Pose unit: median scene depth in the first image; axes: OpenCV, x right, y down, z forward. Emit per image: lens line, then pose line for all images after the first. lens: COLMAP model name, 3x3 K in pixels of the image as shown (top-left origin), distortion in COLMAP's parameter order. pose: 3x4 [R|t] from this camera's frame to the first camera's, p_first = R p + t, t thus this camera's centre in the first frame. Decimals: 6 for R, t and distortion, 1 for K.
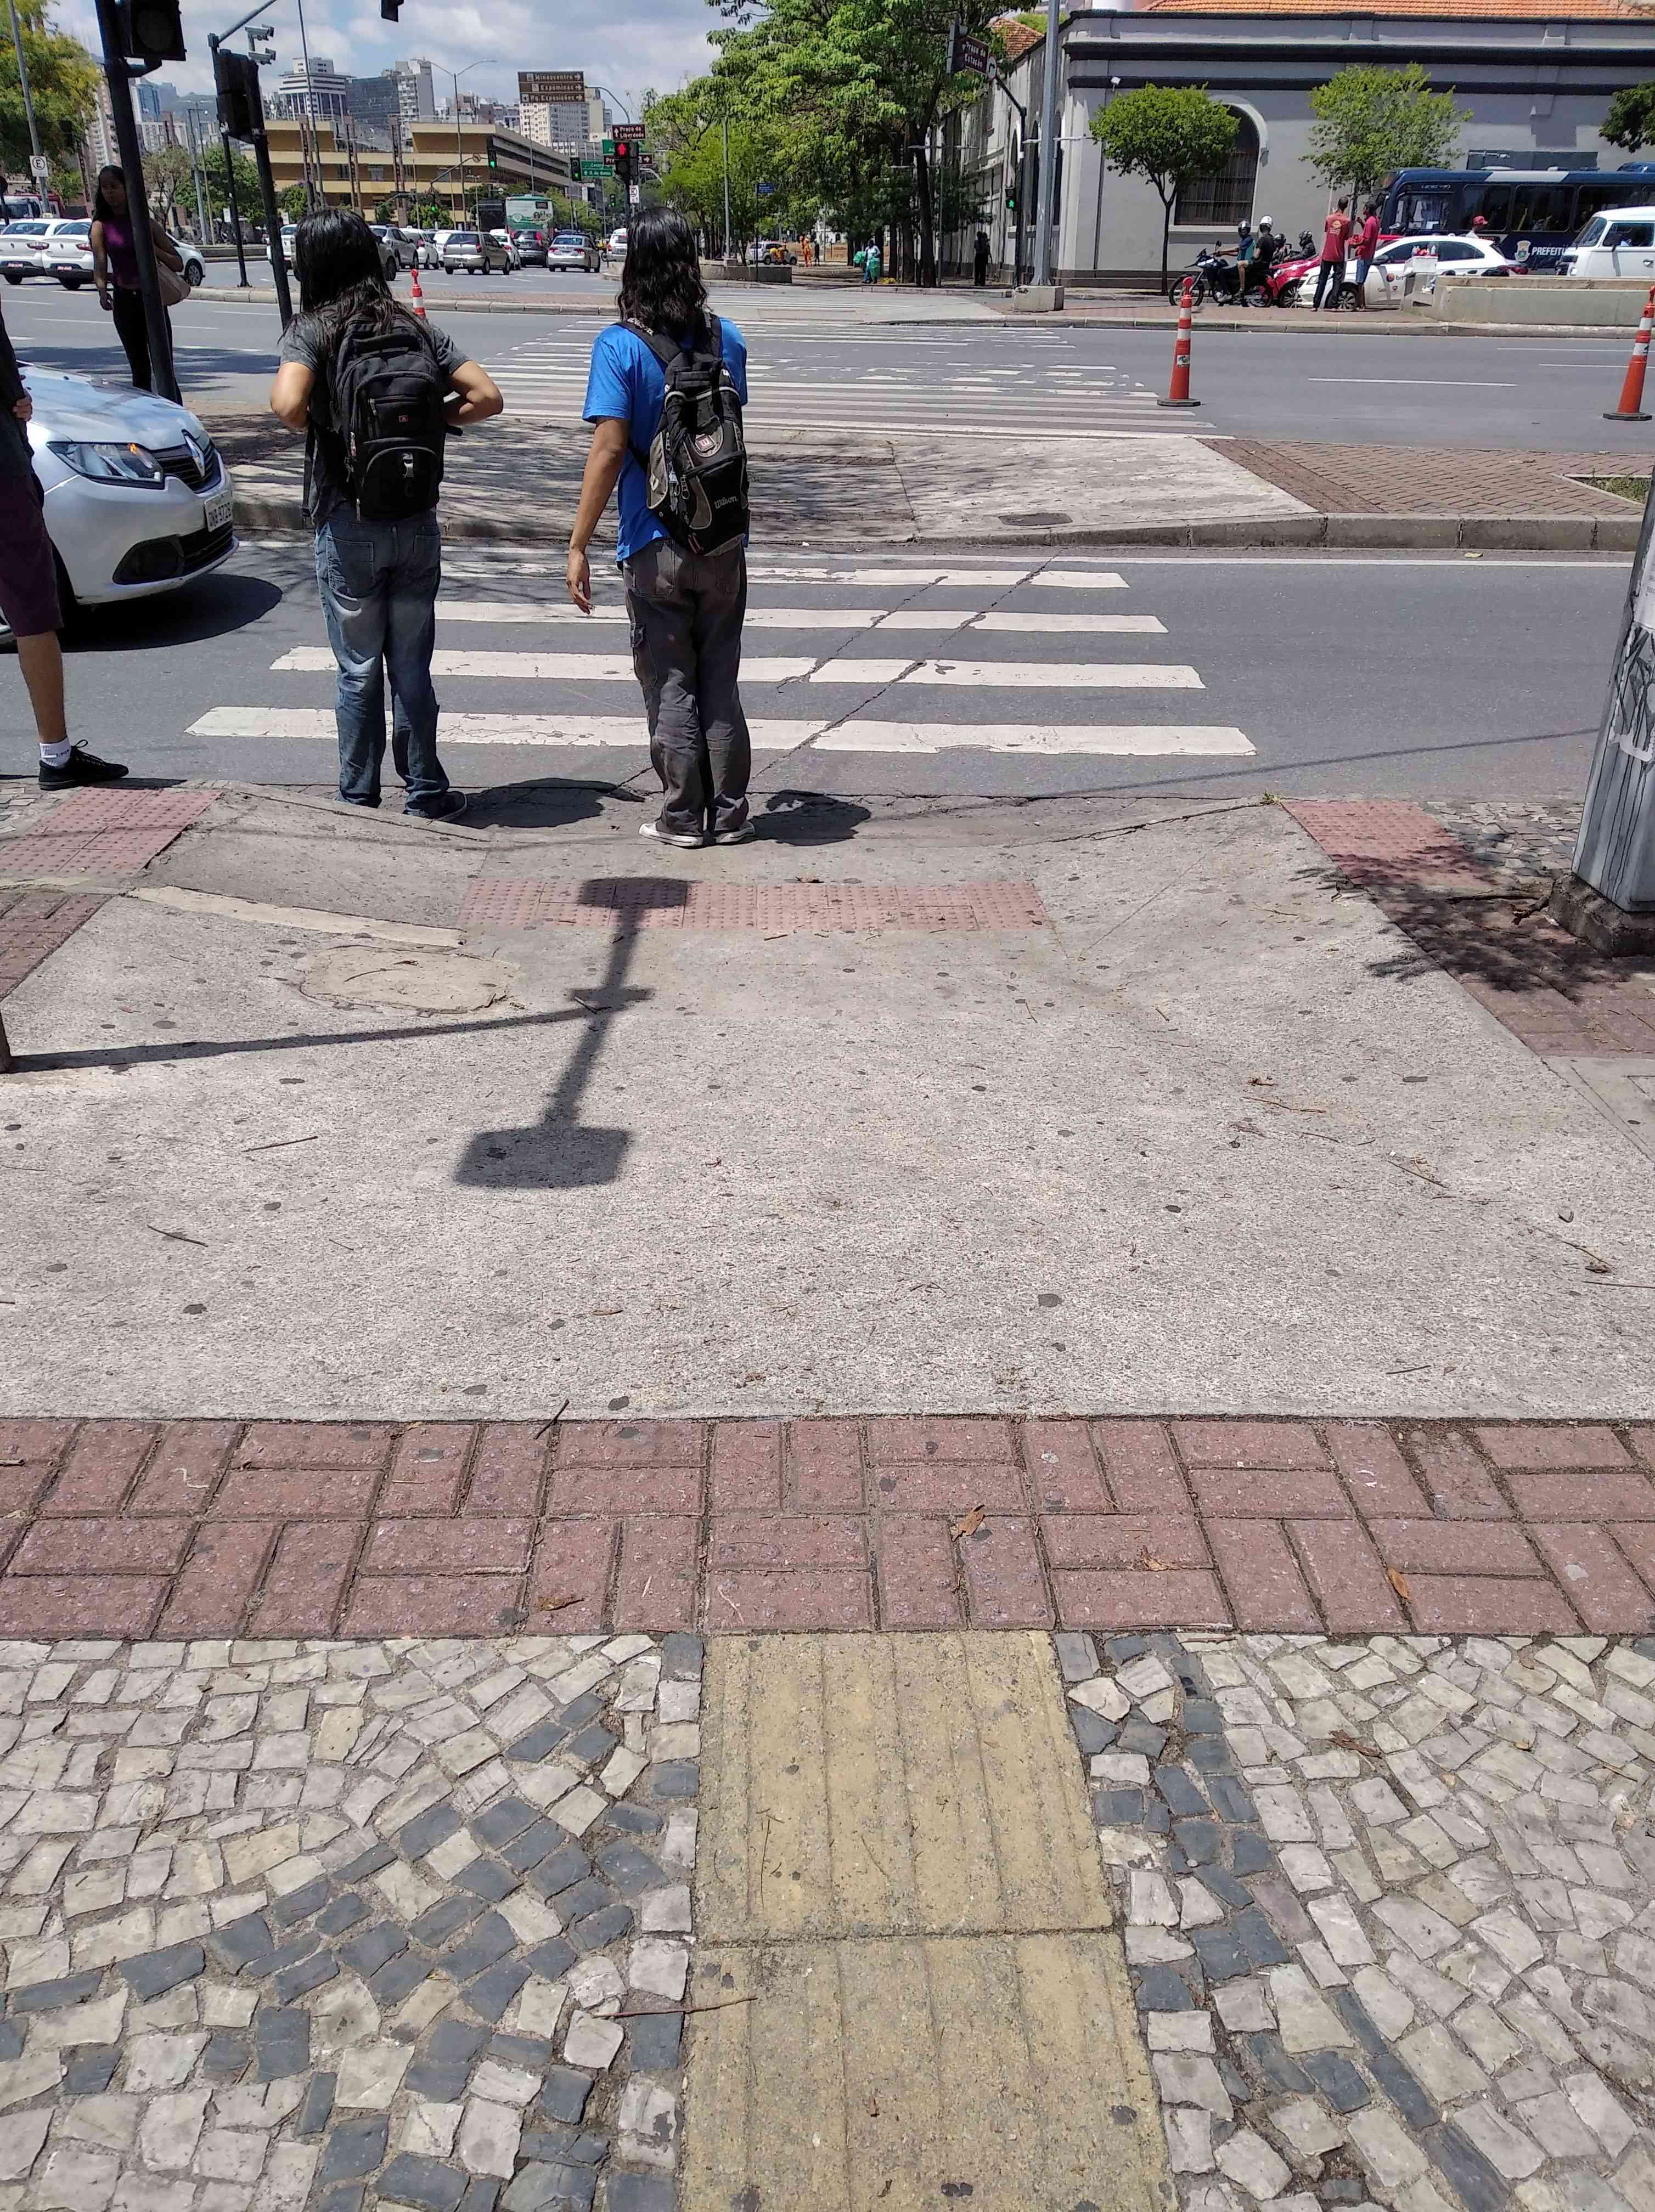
lens RADIAL K [[1694.6, 0, 828.5], [0, 1694.6, 1096.5], [0, 0, 1]] dist [0.053861, -0.062381]
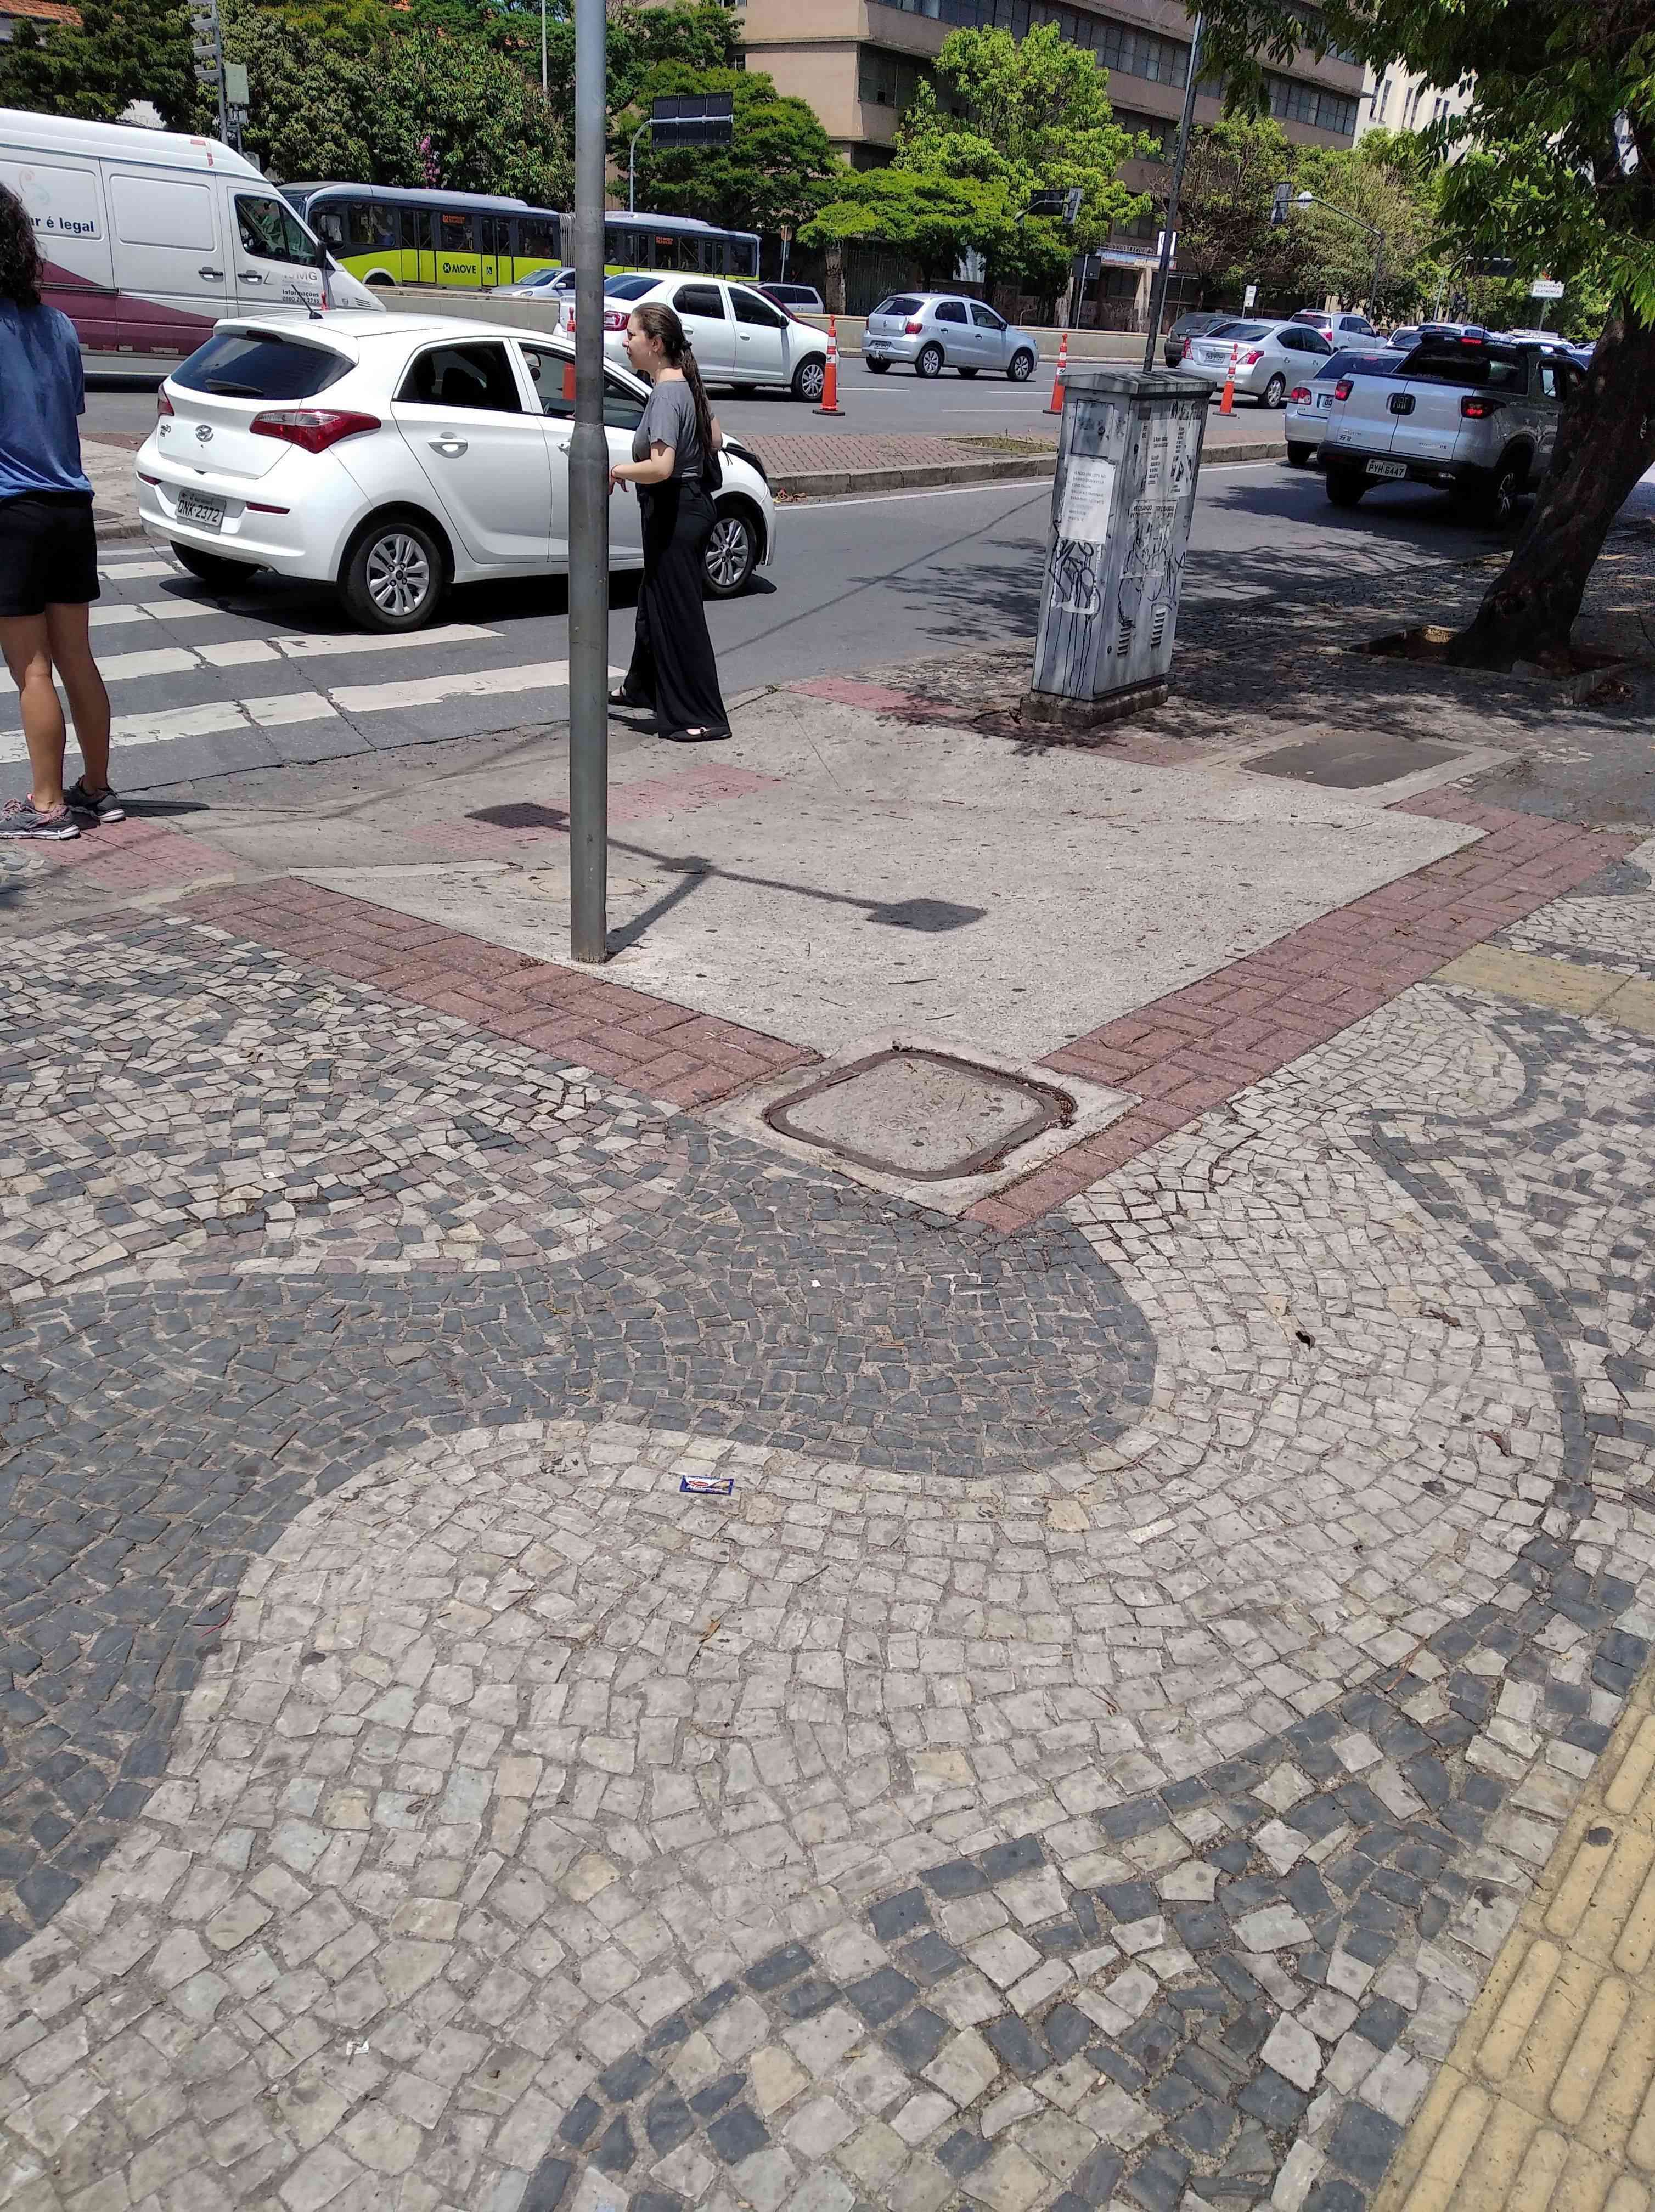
lens RADIAL K [[1694.6, 0, 837.8], [0, 1694.6, 1118.9], [0, 0, 1]] dist [0.053861, -0.062381]
pose [[0.643104, -0.303778, 0.702948, -1.616876], [0.288820, 0.946379, 0.144744, -0.043153], [-0.709225, 0.109940, 0.696357, -0.000445]]
